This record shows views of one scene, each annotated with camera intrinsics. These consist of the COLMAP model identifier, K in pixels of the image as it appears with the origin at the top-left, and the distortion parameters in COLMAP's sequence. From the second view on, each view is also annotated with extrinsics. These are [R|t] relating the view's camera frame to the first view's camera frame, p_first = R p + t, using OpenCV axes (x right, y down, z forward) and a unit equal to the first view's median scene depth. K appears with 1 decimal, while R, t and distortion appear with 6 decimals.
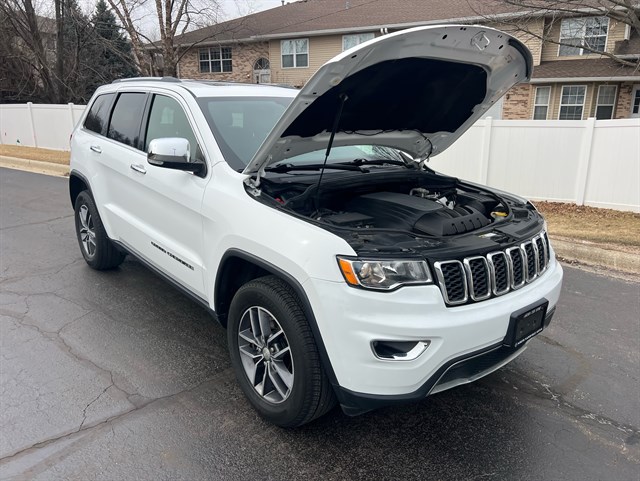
lens RADIAL K [[486.4, 0, 315.6], [0, 486.4, 237.1], [0, 0, 1]] dist [0.049663, -0.061286]
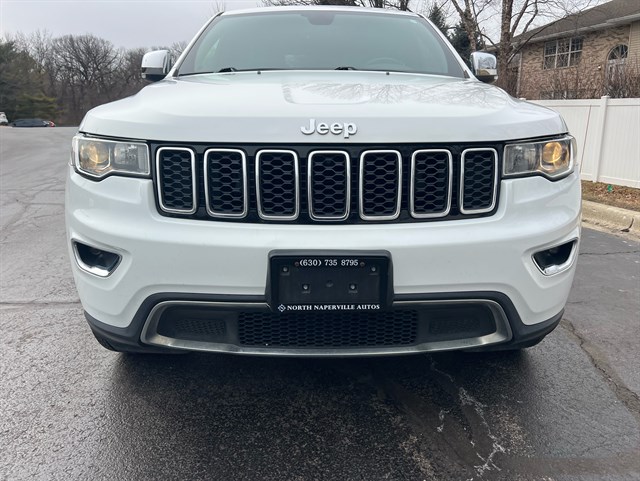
lens RADIAL K [[486.4, 0, 322.6], [0, 486.4, 246.1], [0, 0, 1]] dist [0.049663, -0.061286]
pose [[0.770955, 0.150507, -0.618850, 0.393127], [-0.153401, 0.986952, 0.048927, 0.053858], [0.618139, 0.057212, 0.783984, 0.279229]]
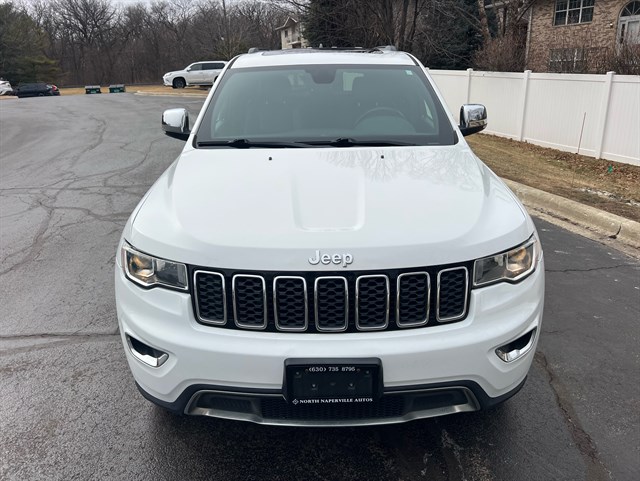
lens RADIAL K [[486.4, 0, 318.0], [0, 486.4, 243.3], [0, 0, 1]] dist [0.049663, -0.061286]
pose [[0.759757, 0.193610, -0.620713, 0.421436], [-0.139267, 0.980940, 0.135507, -0.062407], [0.635117, -0.016508, 0.772239, 0.218770]]
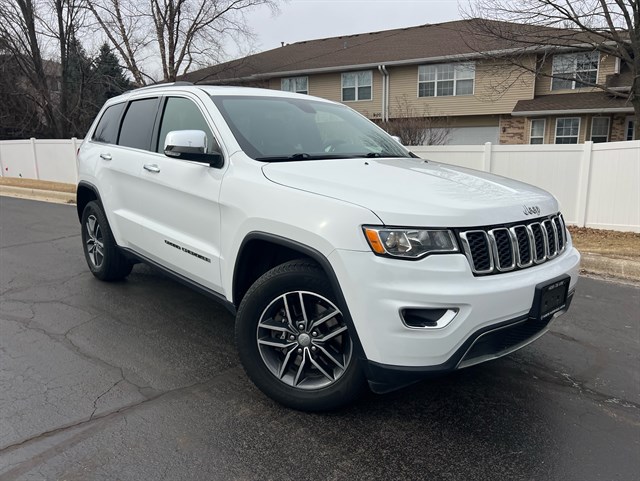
lens RADIAL K [[486.4, 0, 322.0], [0, 486.4, 242.2], [0, 0, 1]] dist [0.049663, -0.061286]
pose [[0.999845, -0.011138, 0.013664, -0.018961], [0.012053, 0.997557, -0.068807, 0.062991], [-0.012864, 0.068961, 0.997536, 0.005316]]
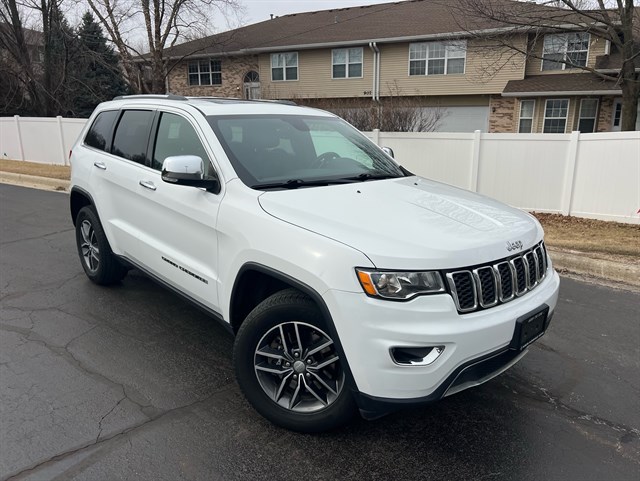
lens RADIAL K [[486.4, 0, 323.2], [0, 486.4, 241.5], [0, 0, 1]] dist [0.049663, -0.061286]
pose [[0.999234, -0.009583, 0.037951, -0.024419], [0.010136, 0.999845, -0.014406, -0.001977], [-0.037807, 0.014780, 0.999176, -0.022412]]
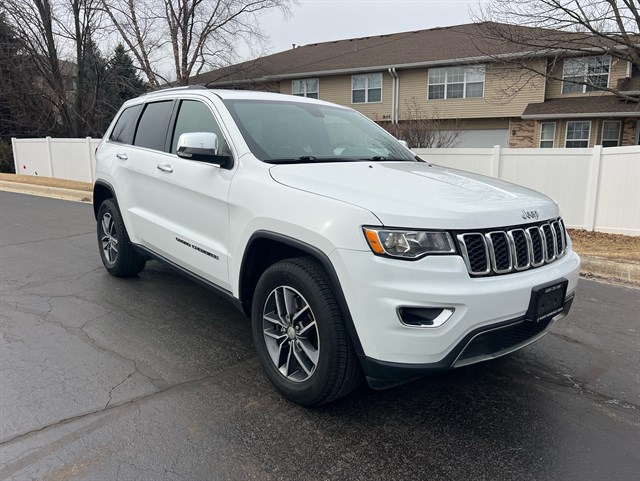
lens RADIAL K [[486.4, 0, 319.5], [0, 486.4, 235.1], [0, 0, 1]] dist [0.049663, -0.061286]
pose [[0.999962, 0.002634, -0.008353, -0.018168], [-0.003327, 0.996457, -0.084043, 0.064973], [0.008102, 0.084068, 0.996427, -0.016114]]
